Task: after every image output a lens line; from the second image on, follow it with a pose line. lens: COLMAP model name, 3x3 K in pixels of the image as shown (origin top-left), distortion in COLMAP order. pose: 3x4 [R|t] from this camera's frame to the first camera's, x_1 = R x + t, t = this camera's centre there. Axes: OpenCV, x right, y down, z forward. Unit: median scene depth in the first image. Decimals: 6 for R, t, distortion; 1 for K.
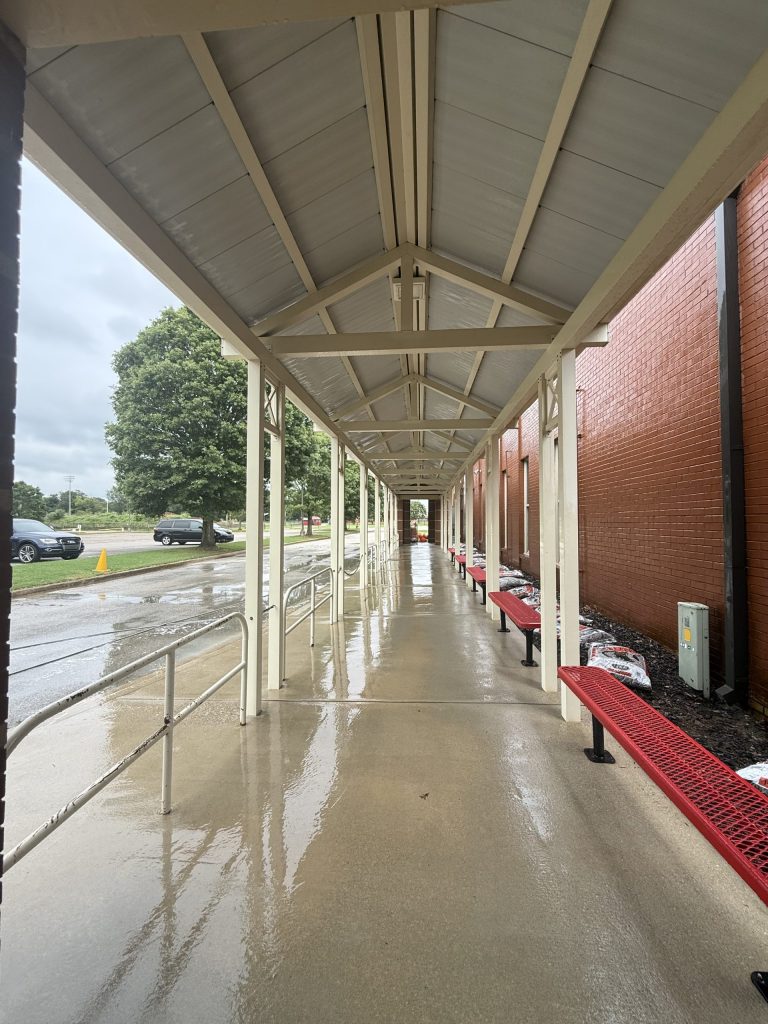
lens RADIAL K [[408.7, 0, 388.1], [0, 408.7, 514.1], [0, 0, 1]] dist [0.000770, 0.000481]
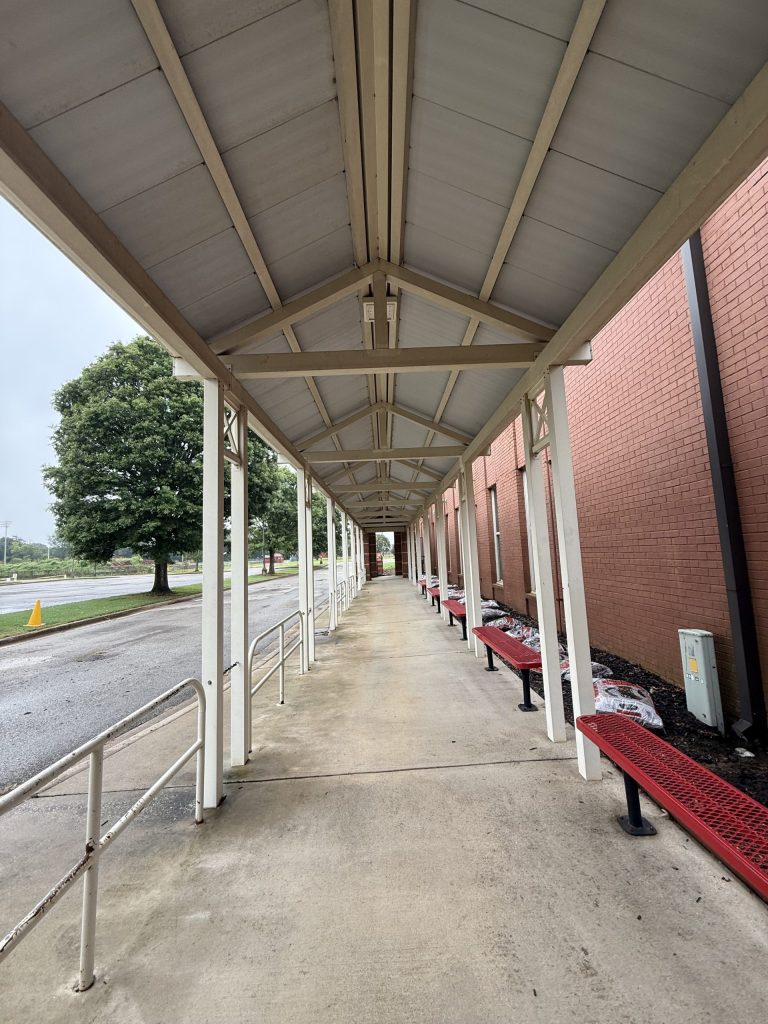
lens RADIAL K [[408.7, 0, 388.2], [0, 408.7, 513.5], [0, 0, 1]] dist [0.000770, 0.000481]
pose [[0.995117, -0.035454, 0.092120, -0.033729], [0.042916, 0.995845, -0.080317, -0.004123], [-0.088890, 0.083878, 0.992503, 0.102608]]
